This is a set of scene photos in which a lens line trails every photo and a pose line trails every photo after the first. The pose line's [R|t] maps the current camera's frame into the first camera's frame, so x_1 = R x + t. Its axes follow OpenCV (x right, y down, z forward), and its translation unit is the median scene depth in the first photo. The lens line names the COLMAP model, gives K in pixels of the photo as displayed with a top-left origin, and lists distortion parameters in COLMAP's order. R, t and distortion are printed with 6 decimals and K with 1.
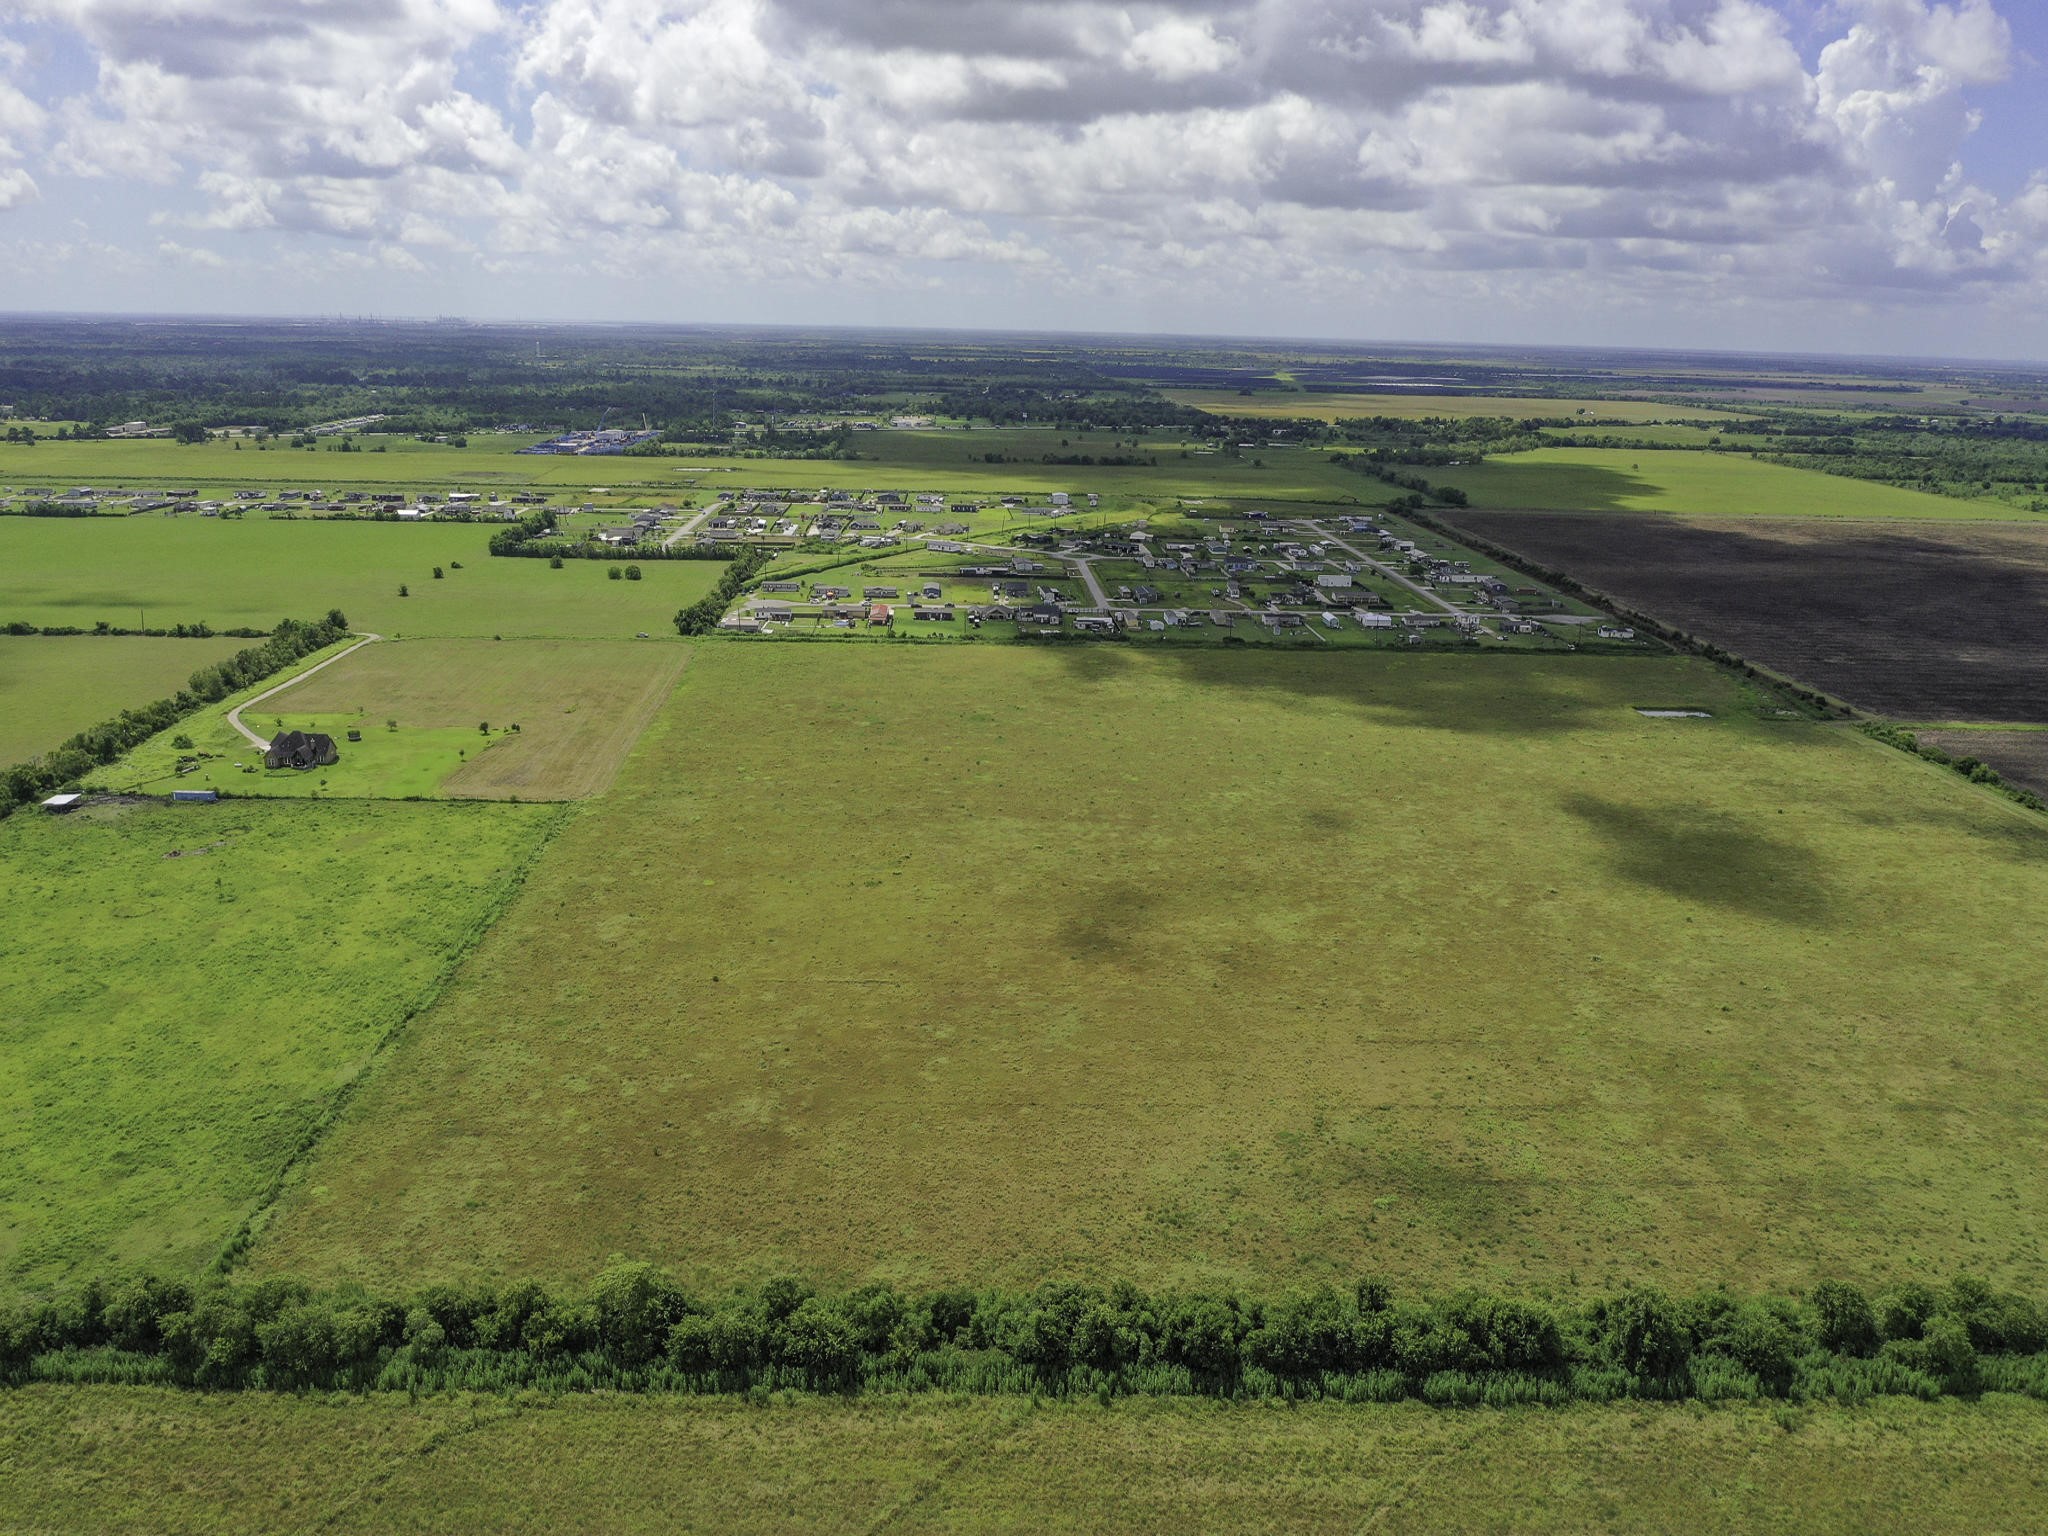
lens RADIAL K [[1585.5, 0, 1013.1], [0, 1585.5, 782.4], [0, 0, 1]] dist [-0.020272, -0.000394]
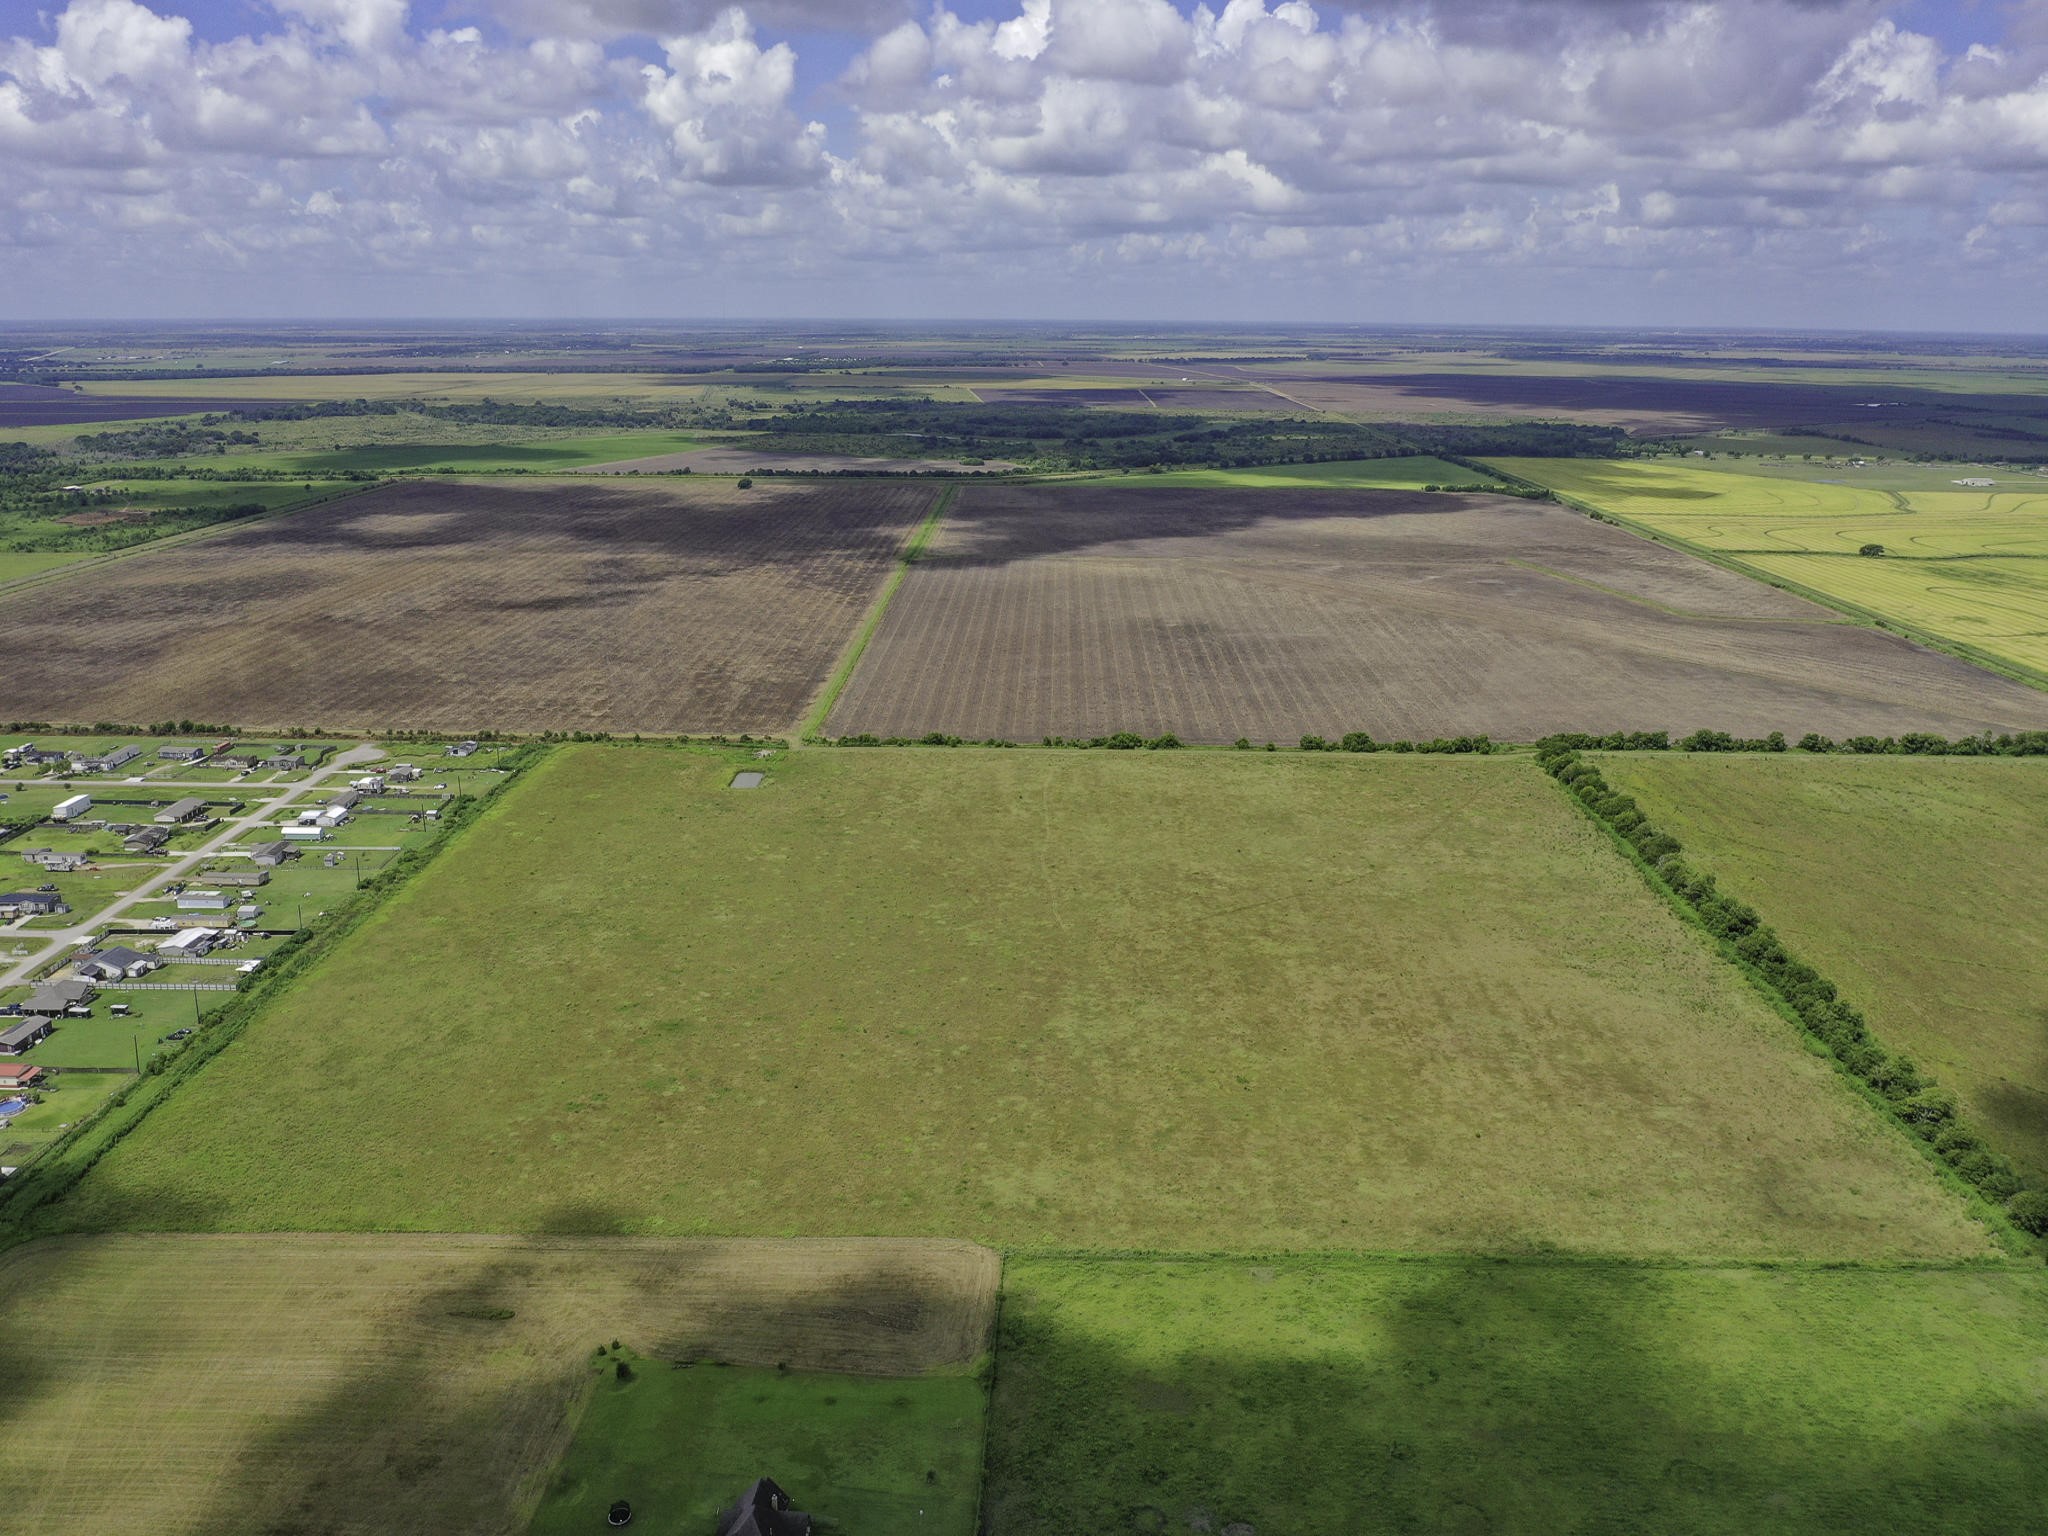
lens RADIAL K [[1585.5, 0, 1017.8], [0, 1585.5, 783.9], [0, 0, 1]] dist [-0.020272, -0.000394]
pose [[0.054958, -0.312004, 0.948490, -1.278086], [0.275257, 0.917851, 0.285977, -0.577877], [-0.959798, 0.245362, 0.136325, 1.078379]]
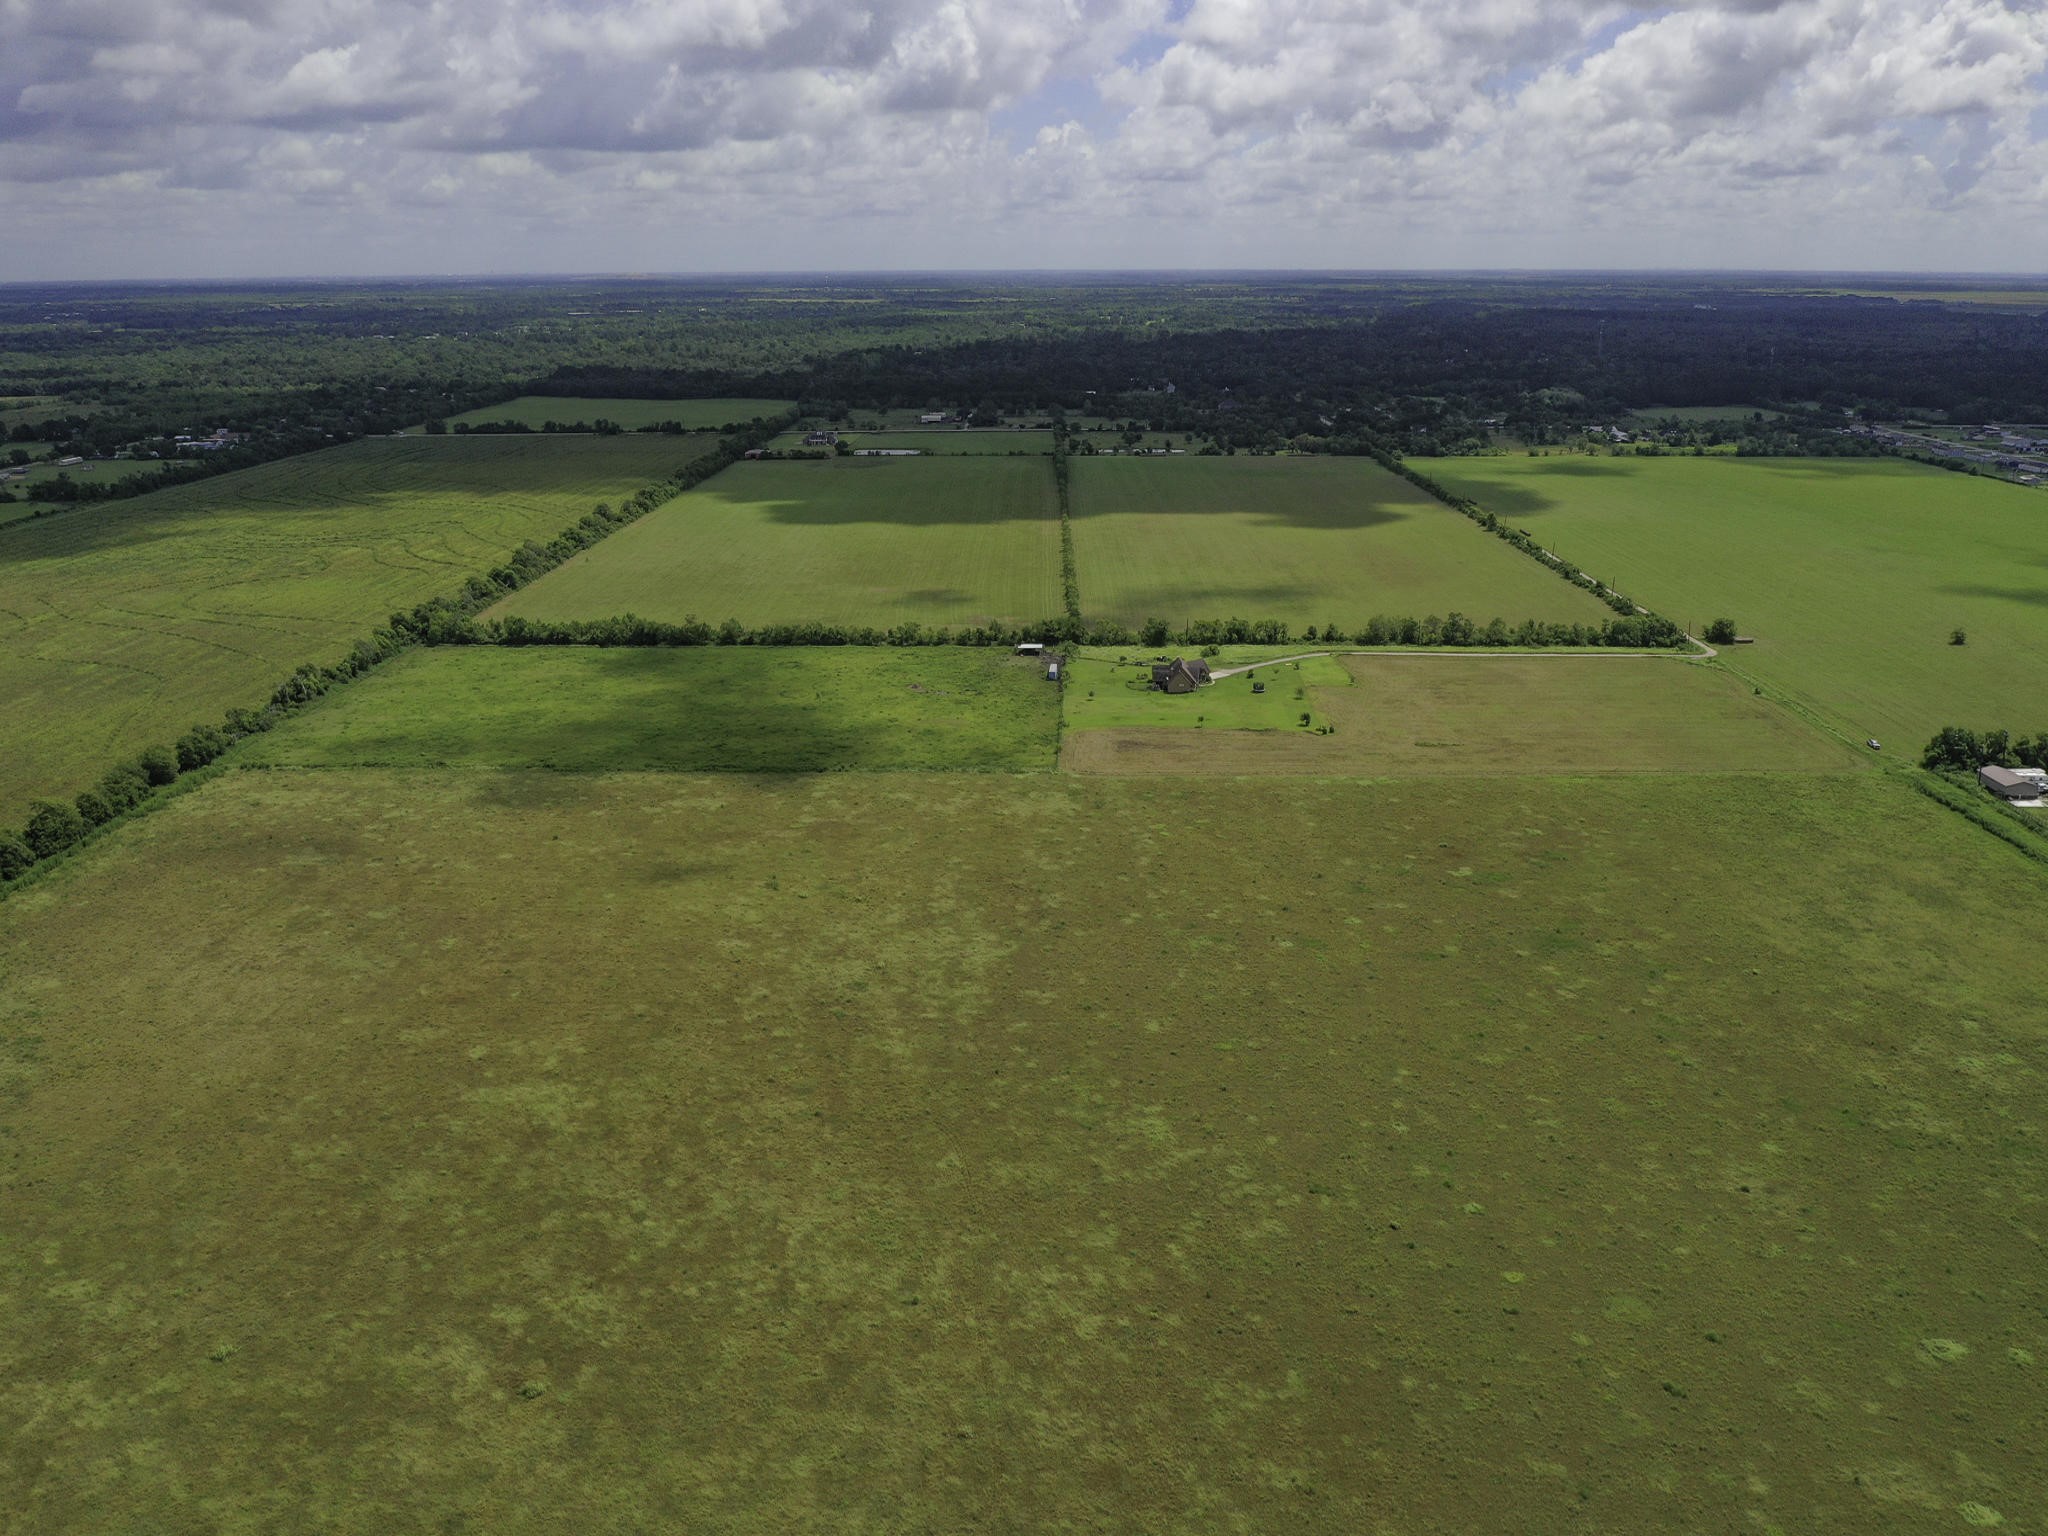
lens RADIAL K [[1585.5, 0, 1007.7], [0, 1585.5, 730.3], [0, 0, 1]] dist [-0.020272, -0.000394]
pose [[-0.061887, 0.262136, -0.963045, 0.878699], [-0.278185, 0.922128, 0.268875, -0.350024], [0.958532, 0.284544, 0.015855, 1.243115]]
